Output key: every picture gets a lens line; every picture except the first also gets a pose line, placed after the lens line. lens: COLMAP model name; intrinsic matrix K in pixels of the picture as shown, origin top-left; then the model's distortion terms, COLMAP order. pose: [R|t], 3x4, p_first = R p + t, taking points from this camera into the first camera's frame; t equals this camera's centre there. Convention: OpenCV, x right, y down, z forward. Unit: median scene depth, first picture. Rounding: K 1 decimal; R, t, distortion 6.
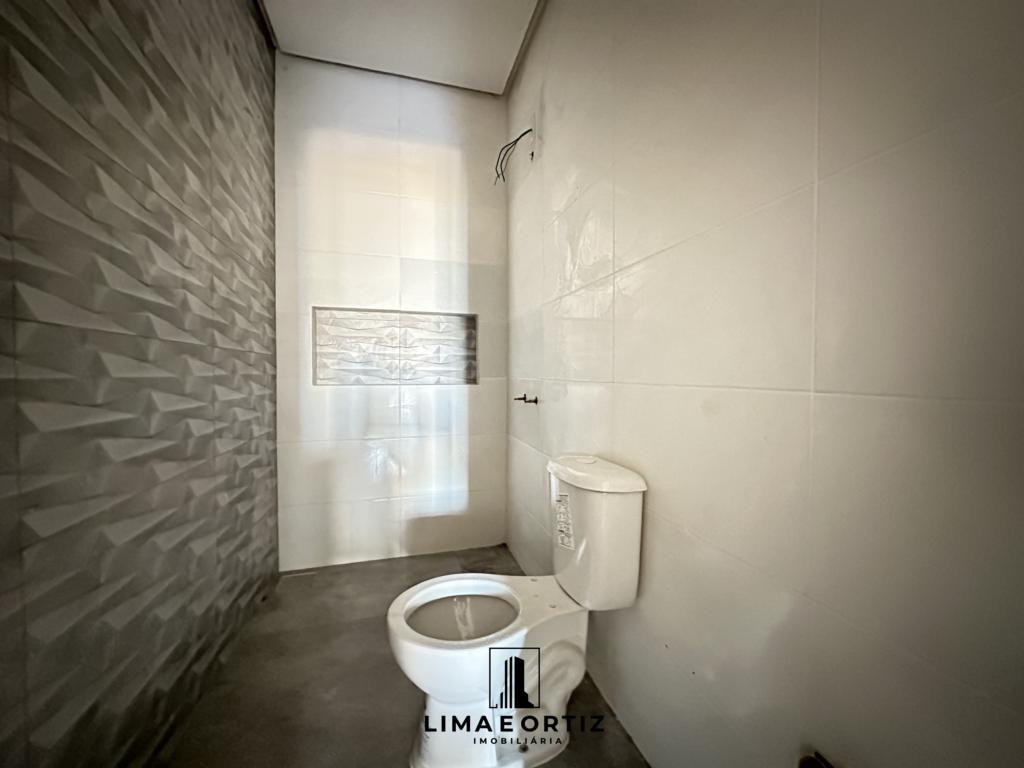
lens RADIAL K [[408.8, 0, 506.0], [0, 408.8, 384.9], [0, 0, 1]] dist [-0.004349, 0.001156]
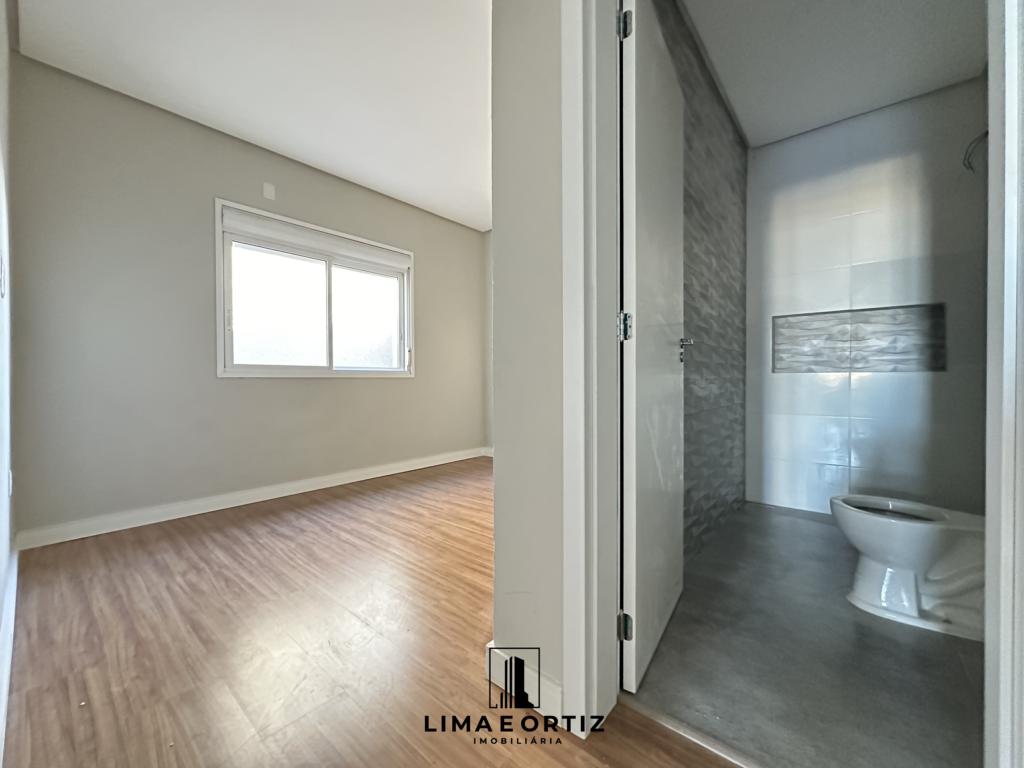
lens RADIAL K [[408.8, 0, 517.6], [0, 408.8, 380.6], [0, 0, 1]] dist [-0.004349, 0.001156]
pose [[0.569439, -0.000616, -0.822034, 0.172773], [-0.020281, 0.999685, -0.014798, 0.064535], [0.821784, 0.025098, 0.569247, -0.493576]]
